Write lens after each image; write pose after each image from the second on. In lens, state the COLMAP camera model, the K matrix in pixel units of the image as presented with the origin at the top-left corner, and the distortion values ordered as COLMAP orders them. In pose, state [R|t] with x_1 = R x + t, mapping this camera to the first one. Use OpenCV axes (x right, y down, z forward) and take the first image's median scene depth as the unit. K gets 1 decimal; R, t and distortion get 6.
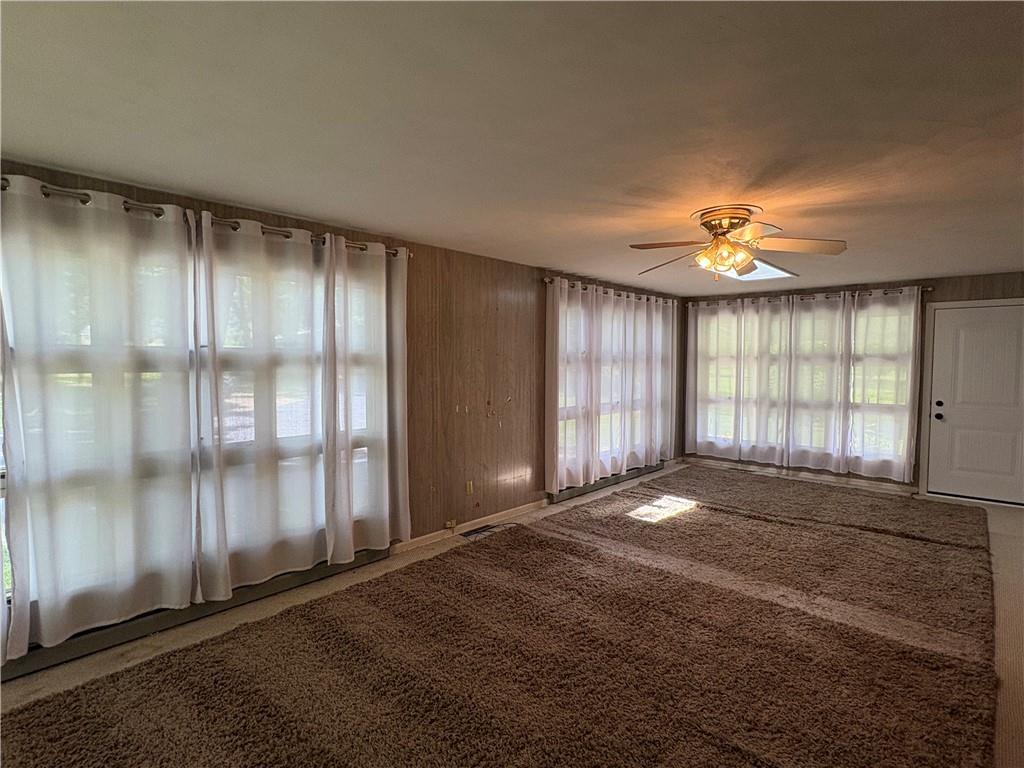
lens RADIAL K [[530.3, 0, 512.0], [0, 530.3, 384.0], [0, 0, 1]] dist [0.004636, -0.000289]
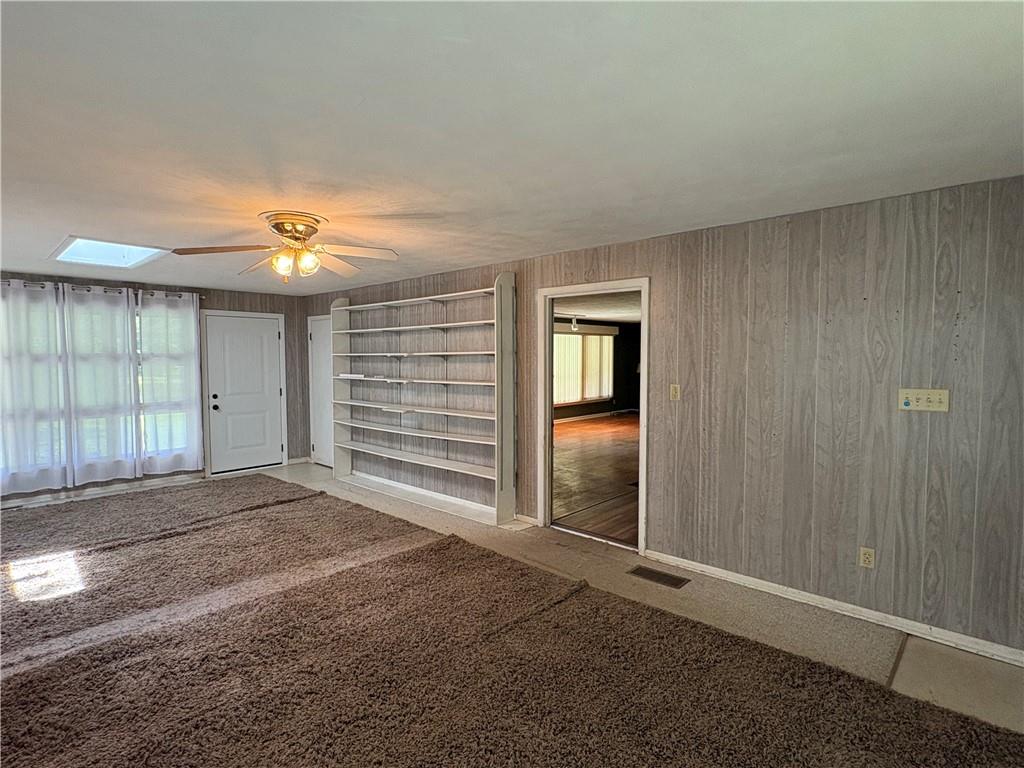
lens RADIAL K [[530.3, 0, 512.0], [0, 530.3, 384.0], [0, 0, 1]] dist [0.004636, -0.000289]
pose [[0.013122, -0.054966, 0.998402, -0.399287], [0.048296, 0.997357, 0.054274, -0.025283], [-0.998747, 0.047507, 0.015742, 0.369432]]
